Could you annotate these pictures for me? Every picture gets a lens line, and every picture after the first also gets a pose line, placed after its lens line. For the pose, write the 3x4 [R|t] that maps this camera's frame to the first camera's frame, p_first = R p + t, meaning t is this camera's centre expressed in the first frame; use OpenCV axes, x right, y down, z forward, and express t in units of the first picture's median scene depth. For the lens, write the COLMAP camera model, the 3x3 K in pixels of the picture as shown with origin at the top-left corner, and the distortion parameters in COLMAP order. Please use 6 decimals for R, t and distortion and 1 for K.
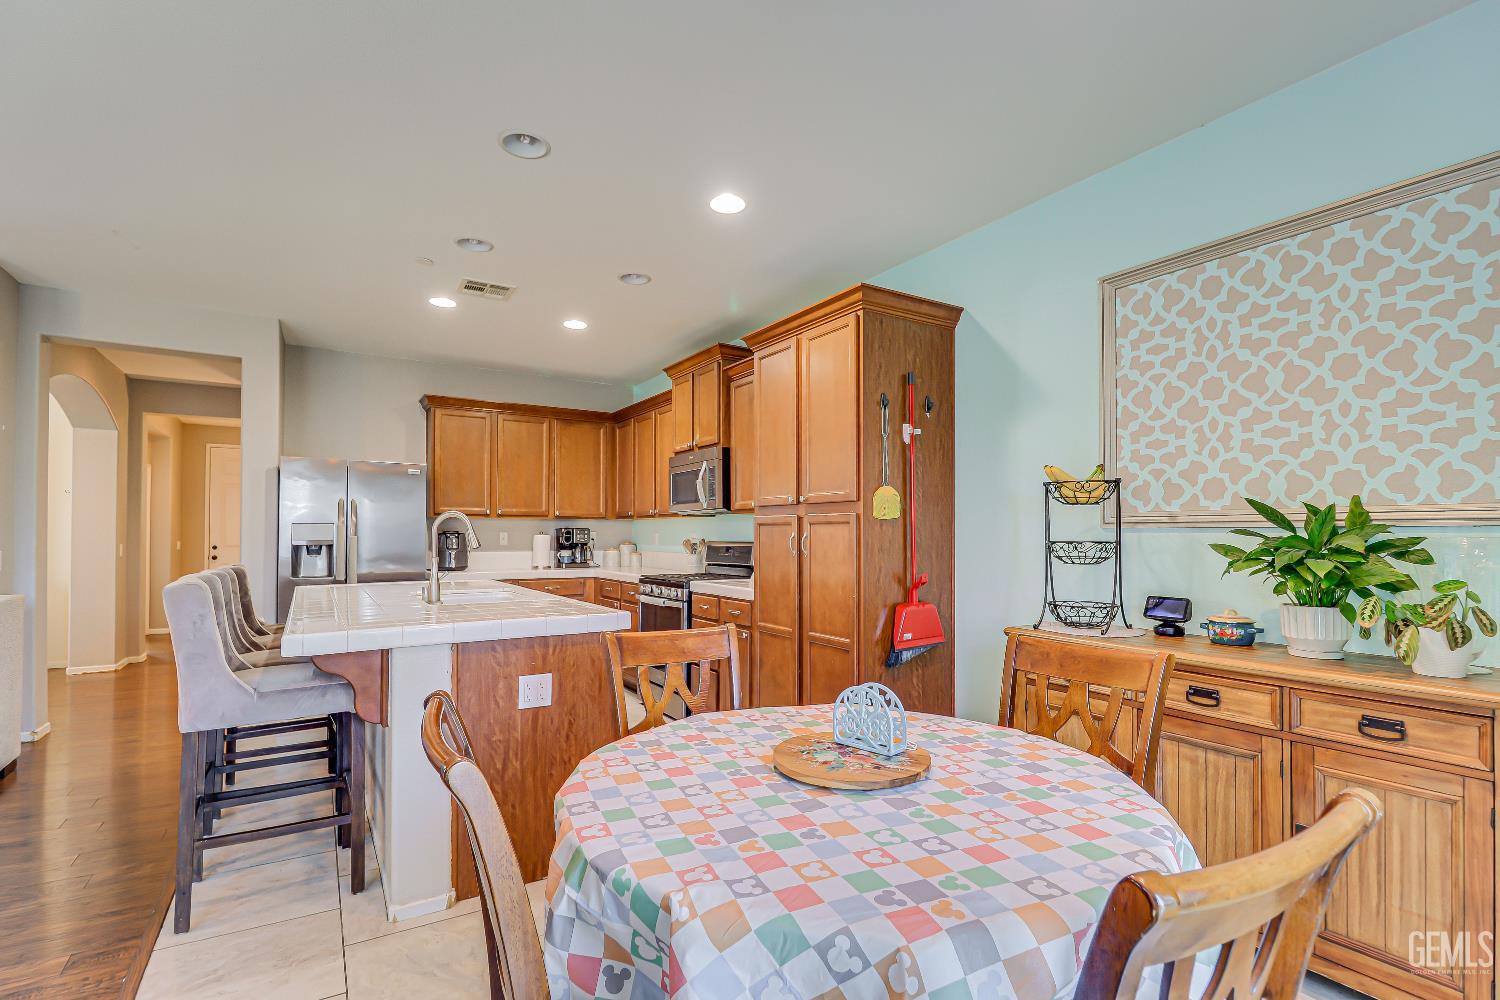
lens RADIAL K [[705.1, 0, 741.5], [0, 705.1, 518.7], [0, 0, 1]] dist [0.003411, -0.002473]
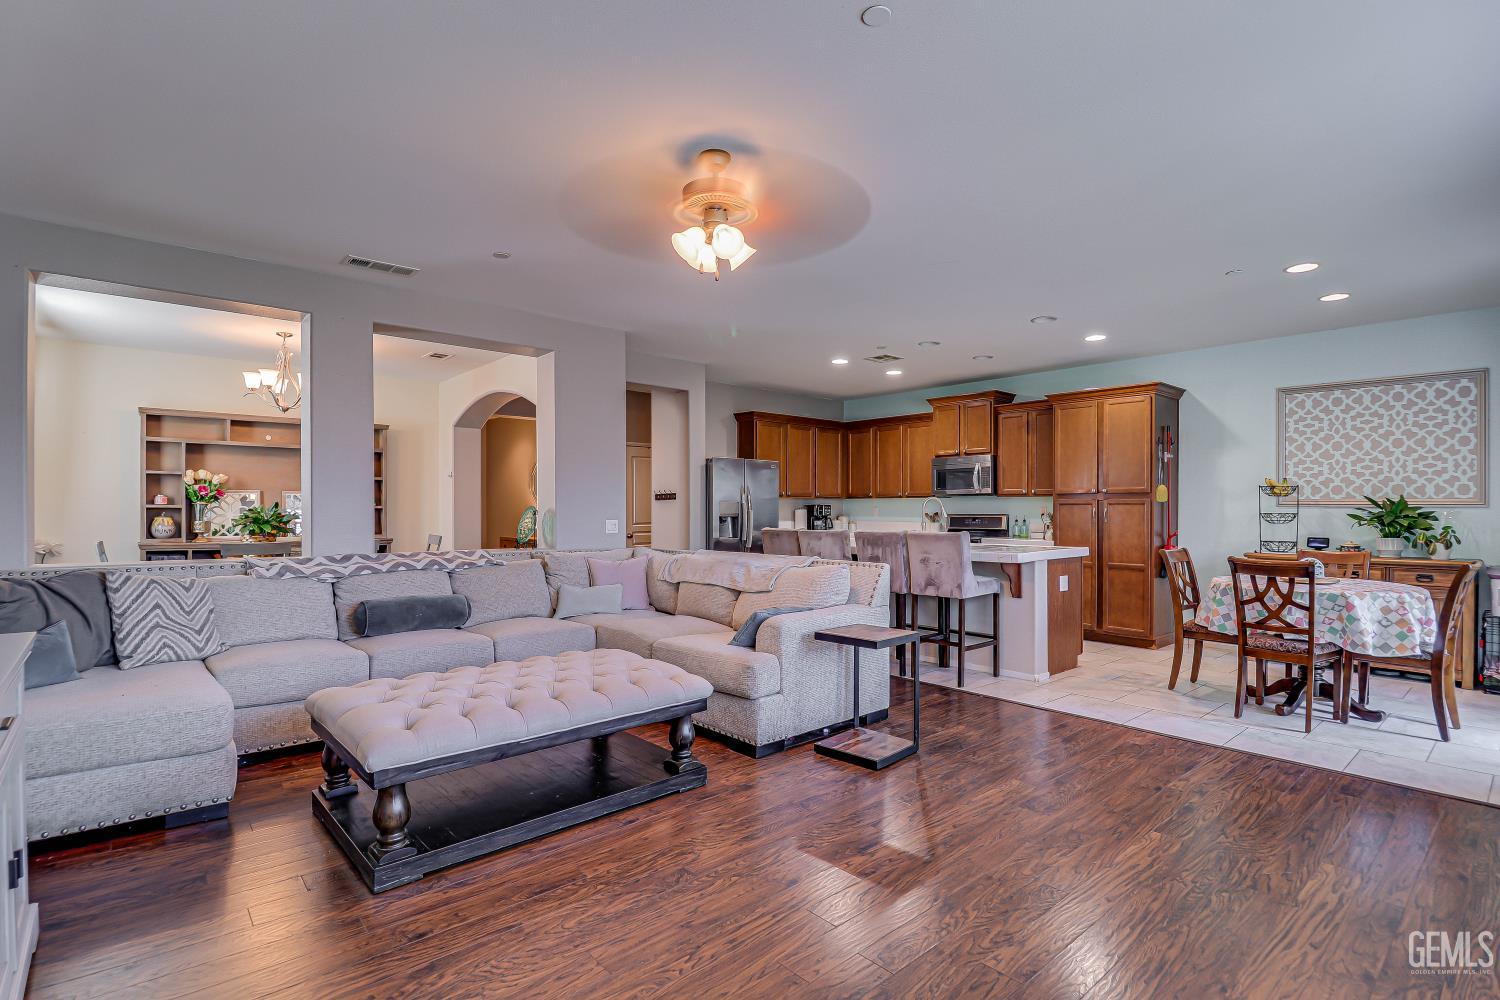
lens RADIAL K [[706.2, 0, 753.1], [0, 706.2, 512.5], [0, 0, 1]] dist [-0.014865, -0.001029]
pose [[0.985759, -0.002027, 0.168149, -1.122754], [-0.002773, 0.999595, 0.028312, -0.020102], [-0.168139, -0.028375, 0.985355, -0.653688]]
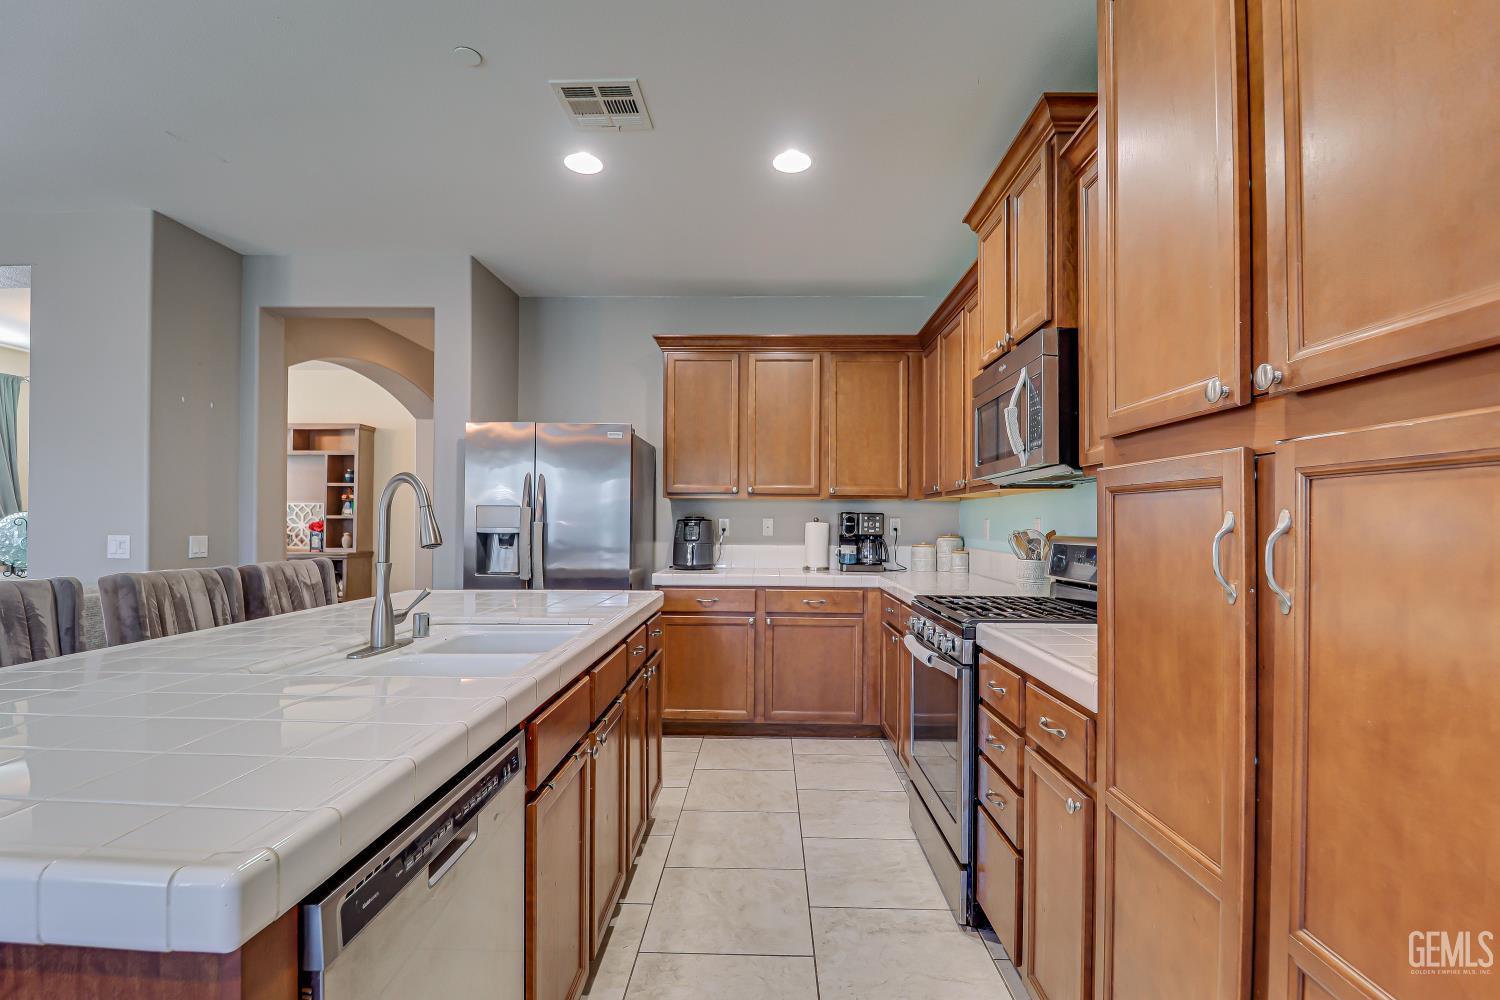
lens RADIAL K [[706.2, 0, 744.3], [0, 706.2, 514.3], [0, 0, 1]] dist [-0.014865, -0.001029]
pose [[0.840287, -0.003215, -0.542132, 0.064589], [0.008633, 0.999935, 0.007451, 0.016706], [0.542073, -0.010941, 0.840260, 0.692974]]
